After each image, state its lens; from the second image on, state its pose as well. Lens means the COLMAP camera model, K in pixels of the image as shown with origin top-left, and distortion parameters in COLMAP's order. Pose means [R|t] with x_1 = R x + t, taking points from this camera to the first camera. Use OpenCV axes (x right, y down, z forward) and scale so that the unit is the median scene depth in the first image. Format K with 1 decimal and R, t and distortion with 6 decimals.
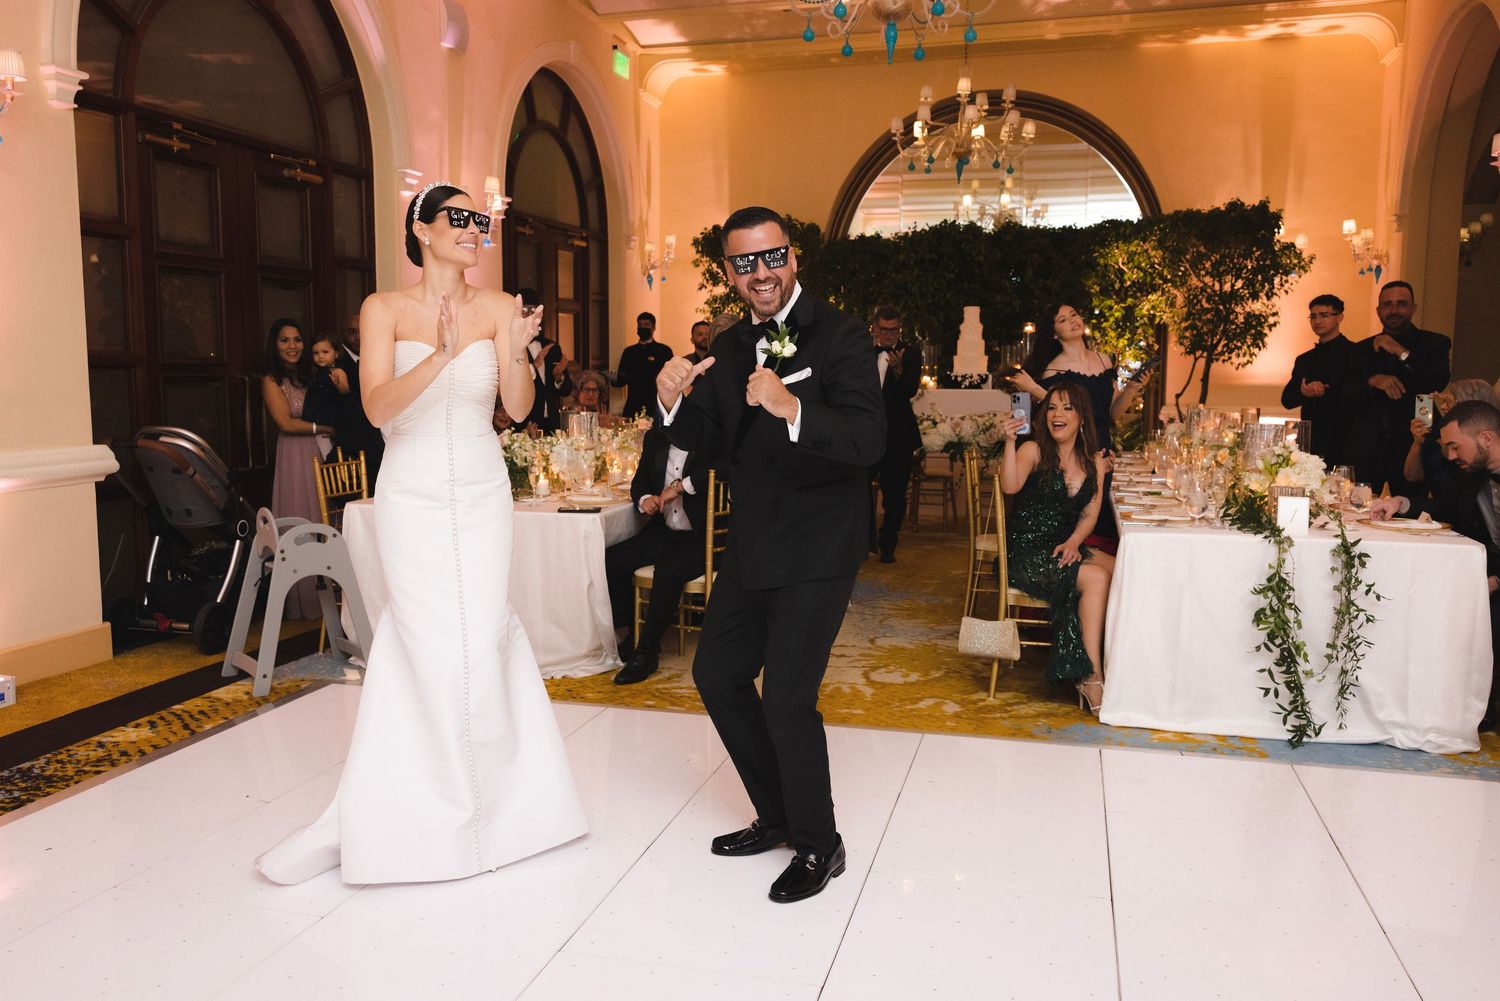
lens RADIAL K [[1194.6, 0, 748.6], [0, 1194.6, 492.5], [0, 0, 1]] dist [0.009808, -0.003447]
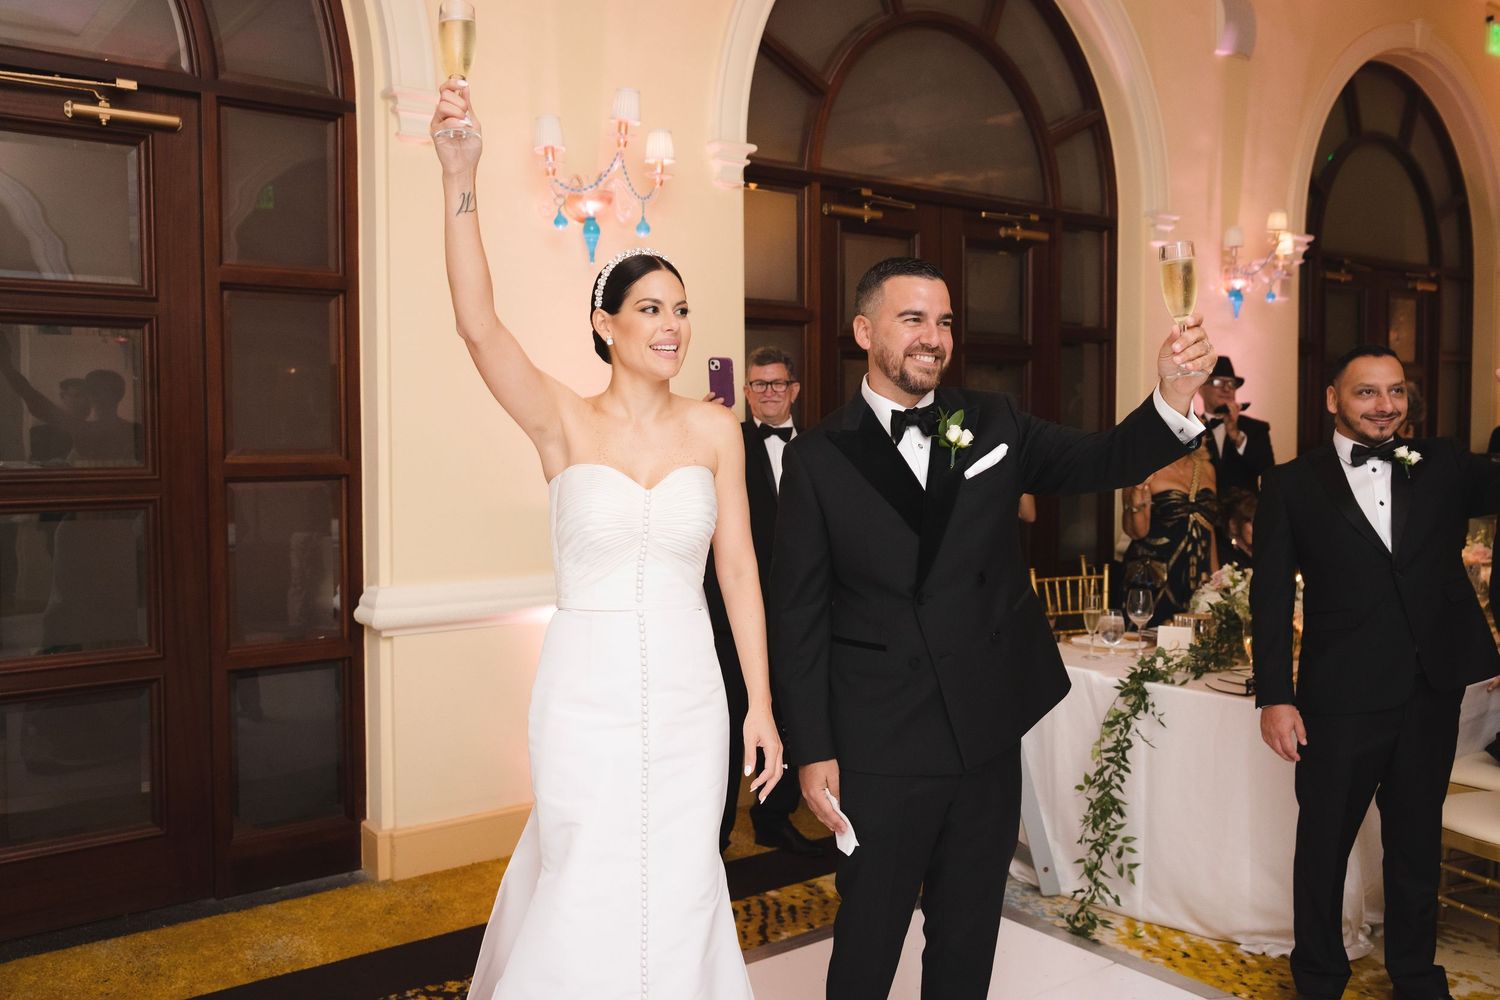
lens RADIAL K [[1304.8, 0, 759.2], [0, 1304.8, 482.2], [0, 0, 1]] dist [0.000960, 0.012103]
pose [[0.796289, 0.018767, -0.604625, 0.034005], [-0.059080, 0.997153, -0.046858, -0.041025], [0.602024, 0.073033, 0.795131, 0.188134]]
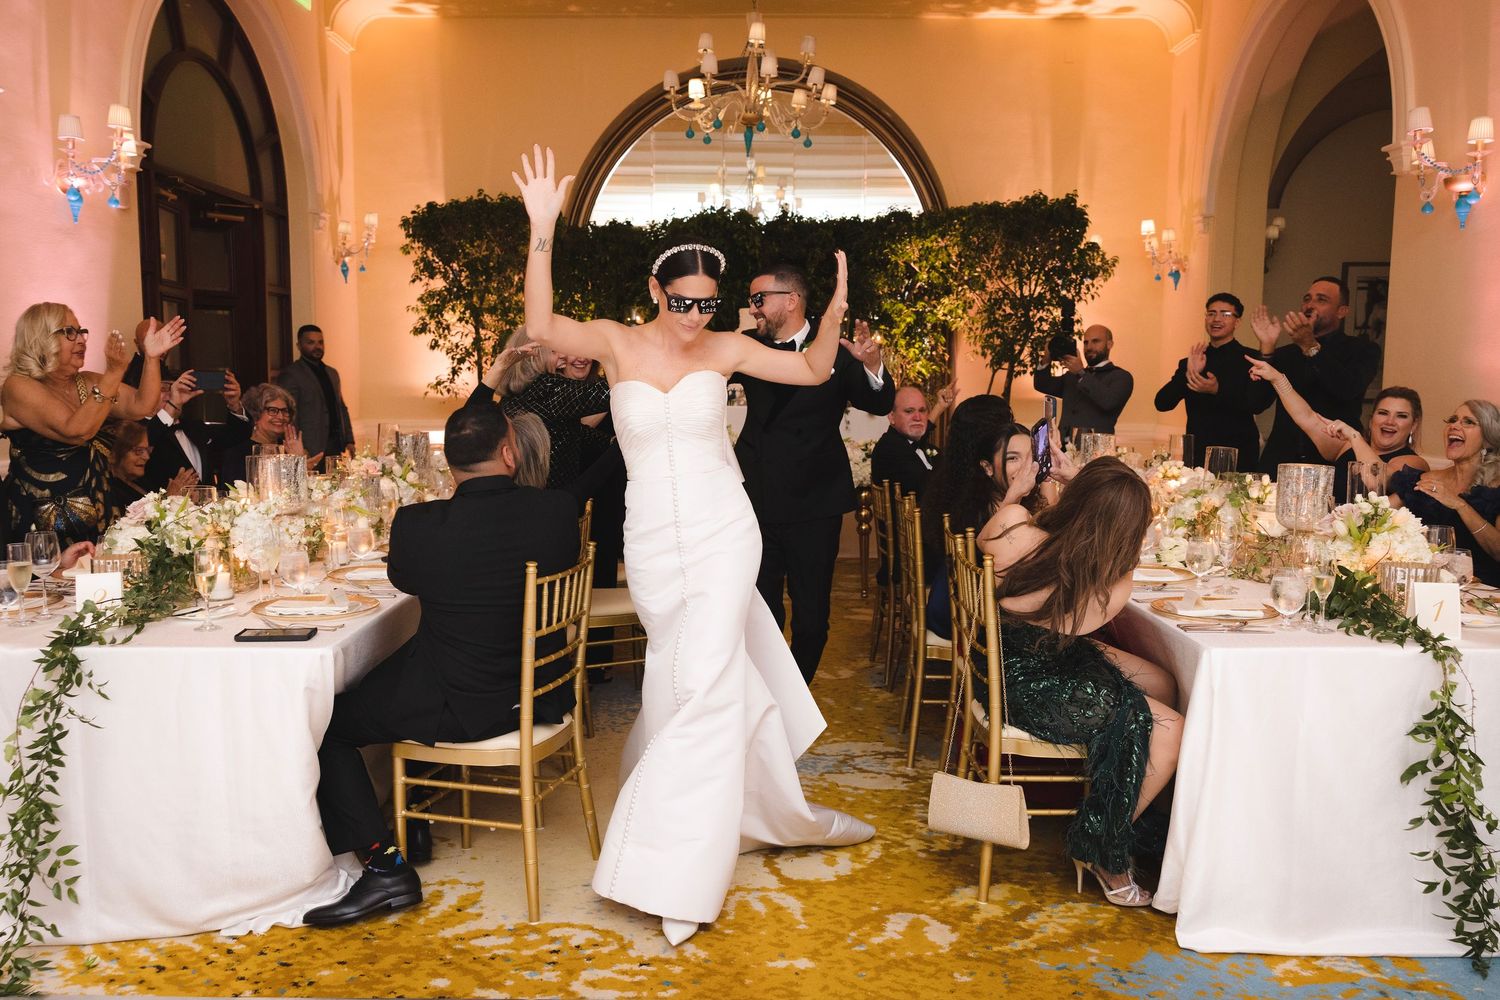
lens RADIAL K [[1186.4, 0, 732.5], [0, 1186.4, 501.9], [0, 0, 1]] dist [0.006351, -0.002709]
pose [[0.968125, -0.025757, 0.249141, -0.059723], [0.025414, 0.999666, 0.004593, -0.036367], [-0.249176, 0.001885, 0.968456, 0.303379]]
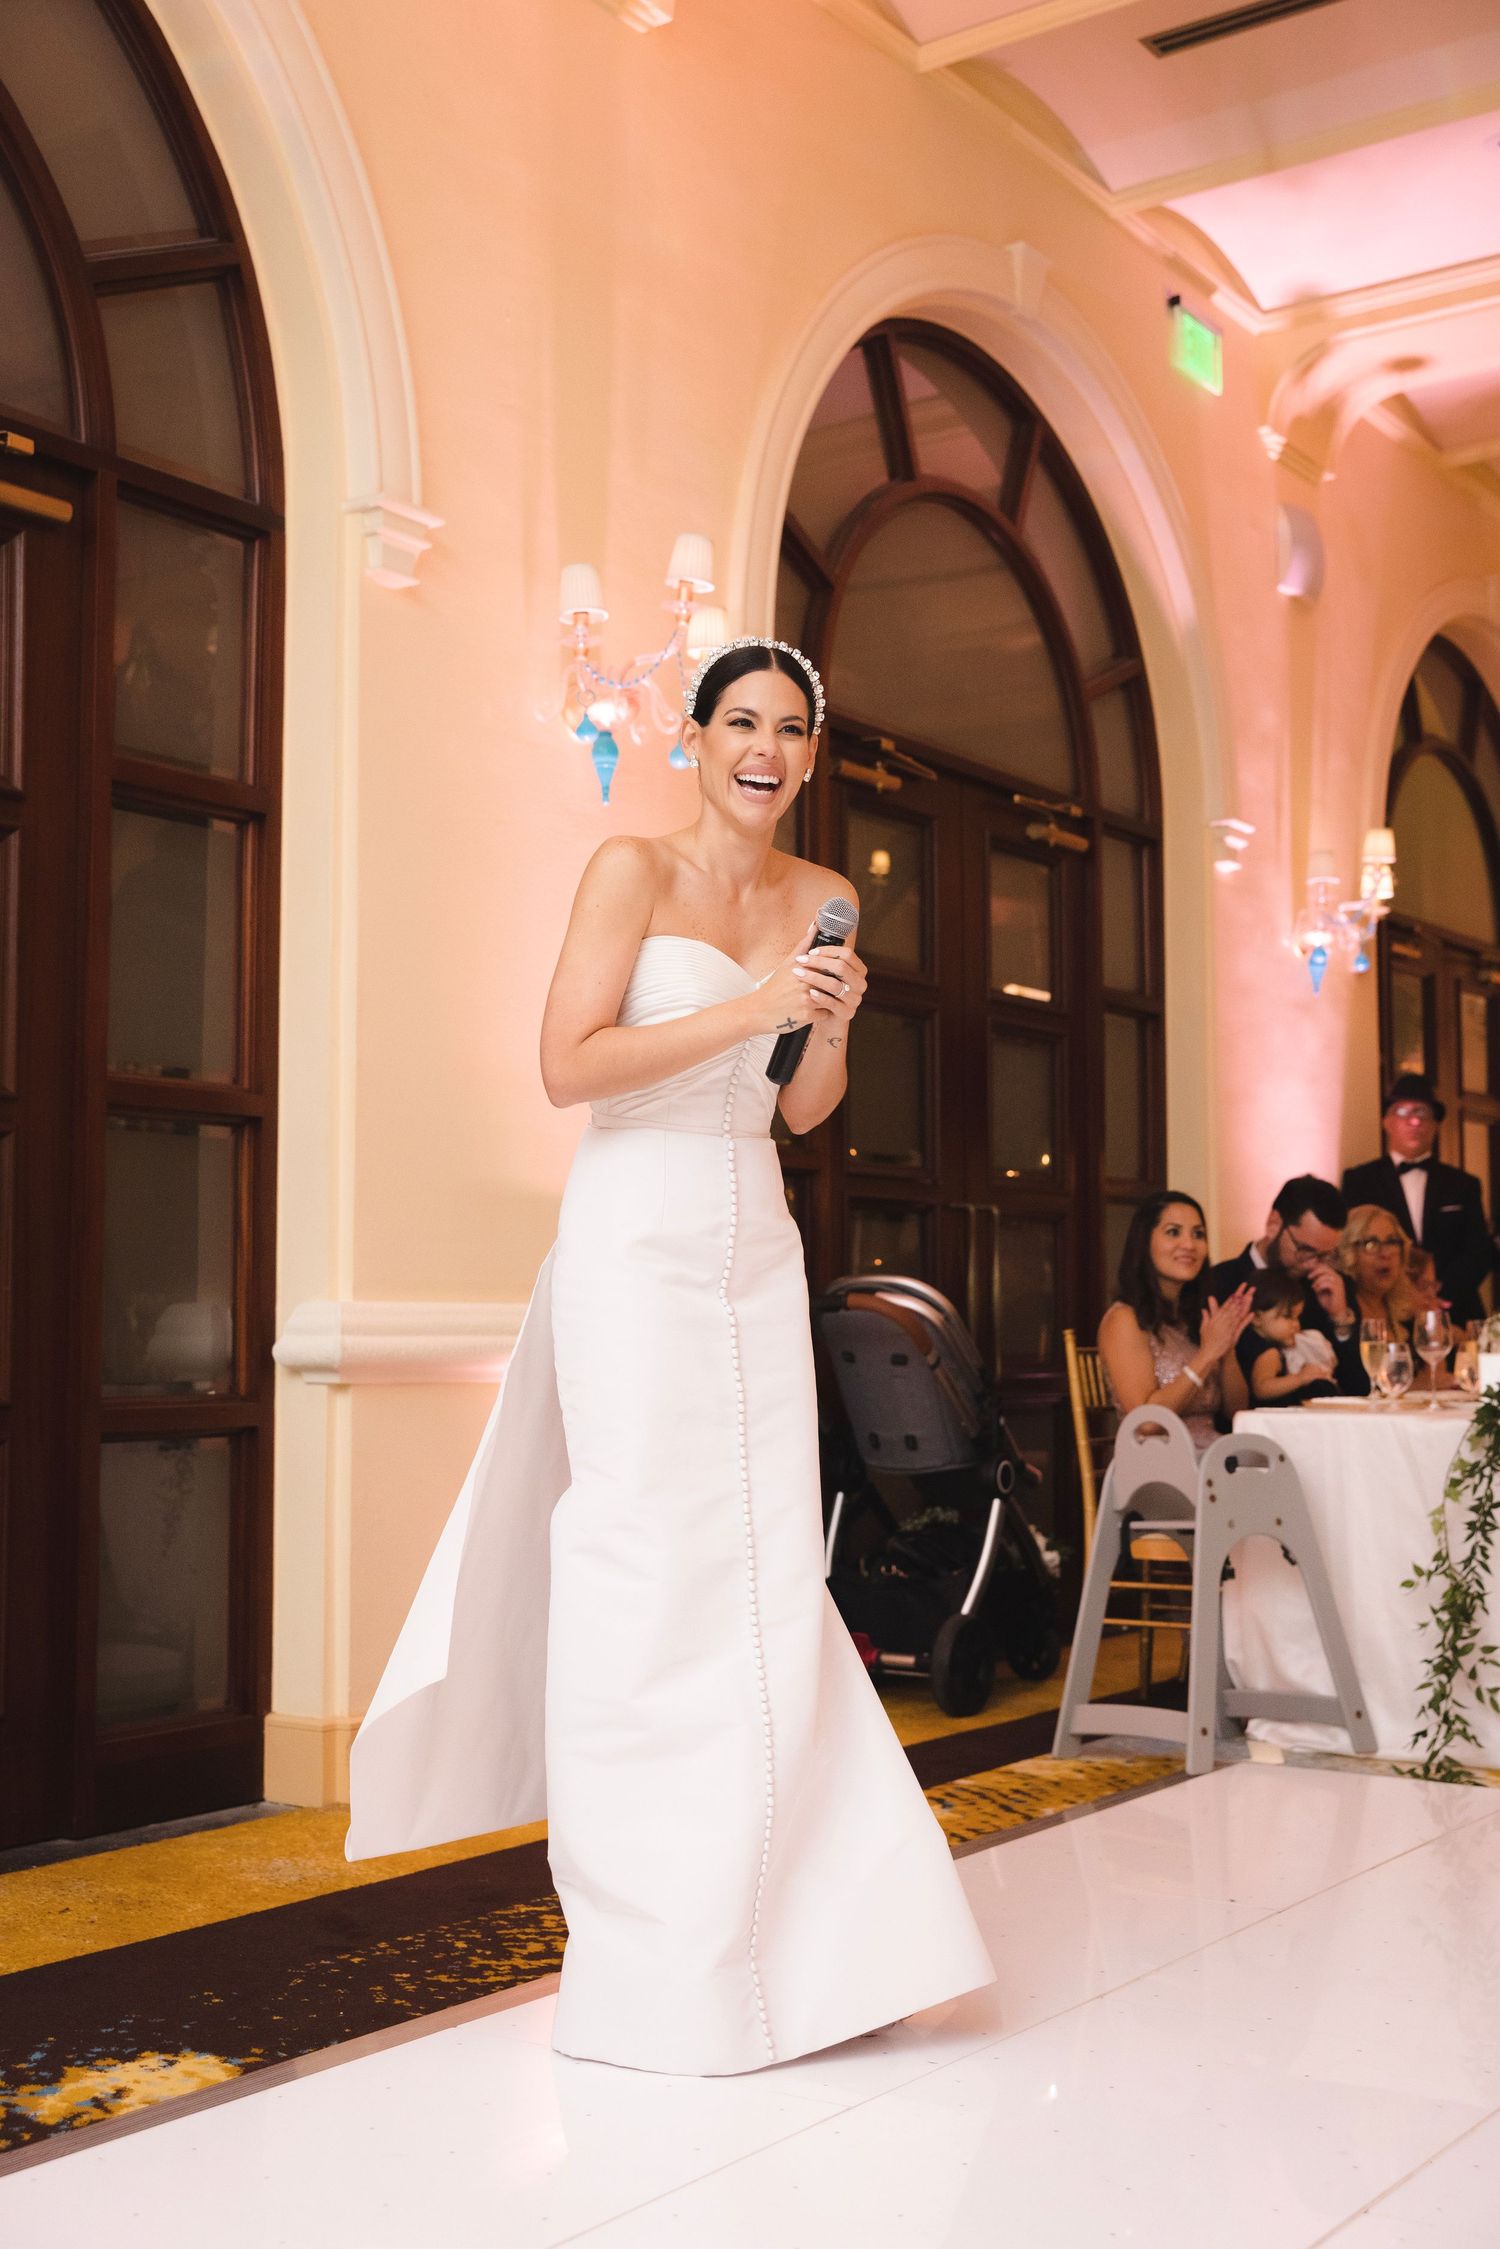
lens RADIAL K [[2574.6, 0, 745.1], [0, 2574.6, 1146.4], [0, 0, 1]] dist [-0.004150, 0.022657]
pose [[0.940752, -0.033583, -0.337427, -0.128366], [-0.027505, 0.984247, -0.174646, 0.074436], [0.337977, 0.173579, 0.925009, -0.074906]]
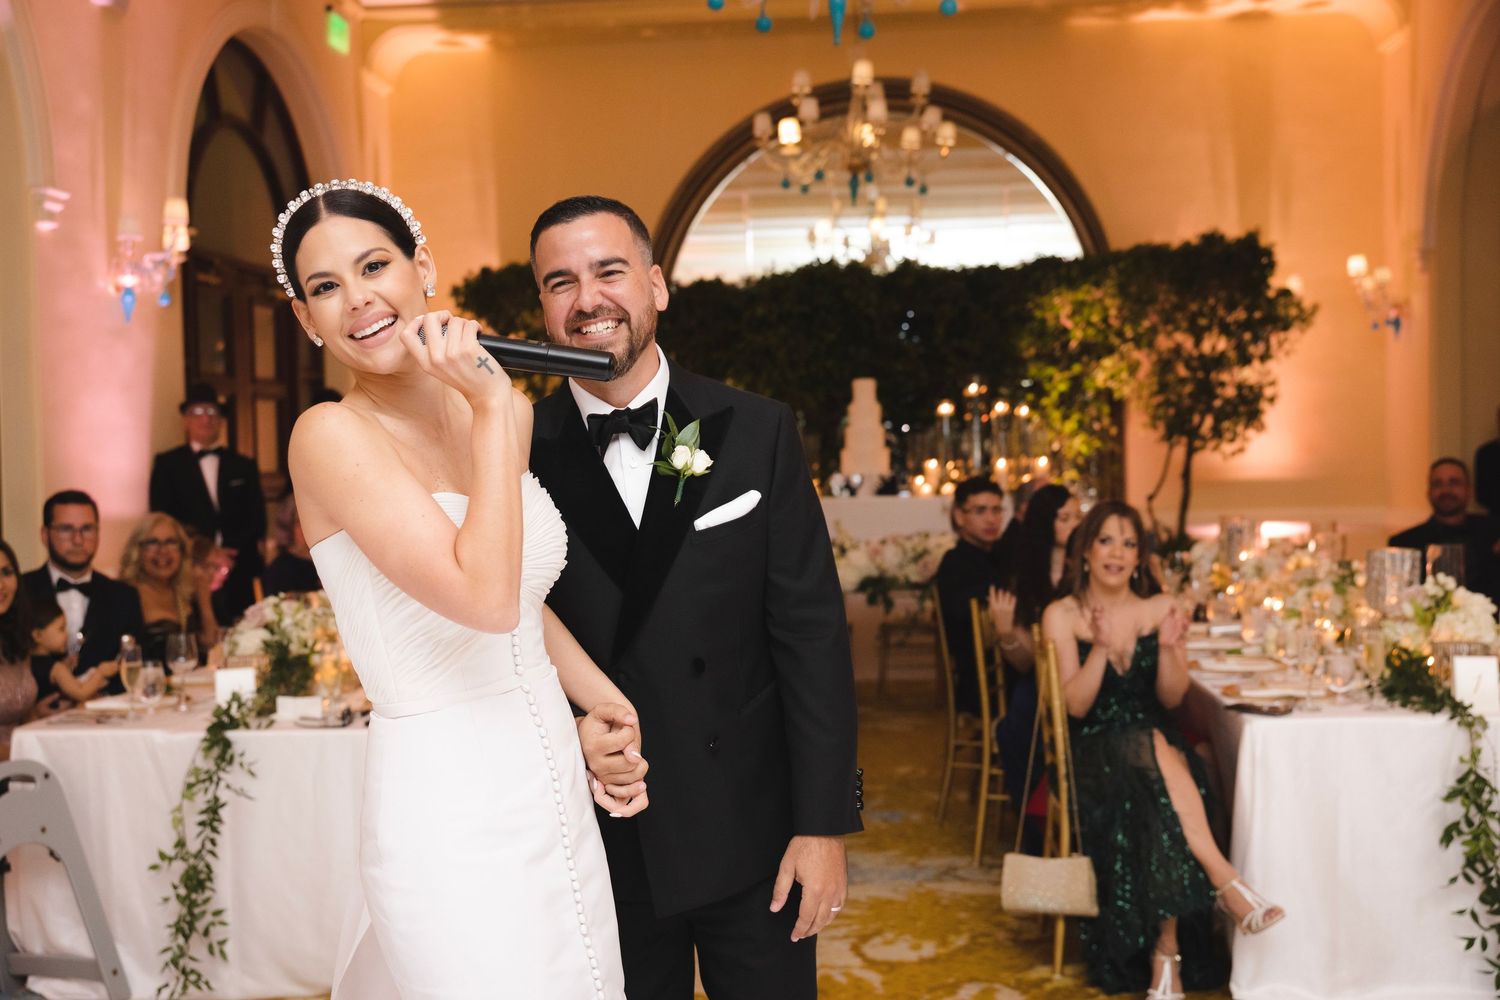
lens RADIAL K [[1710.8, 0, 748.5], [0, 1710.8, 512.8], [0, 0, 1]] dist [-0.006787, 0.054221]
pose [[0.984001, -0.030981, 0.175448, -0.093038], [0.043401, 0.996782, -0.067398, -0.021130], [-0.172795, 0.073935, 0.982179, 0.052381]]
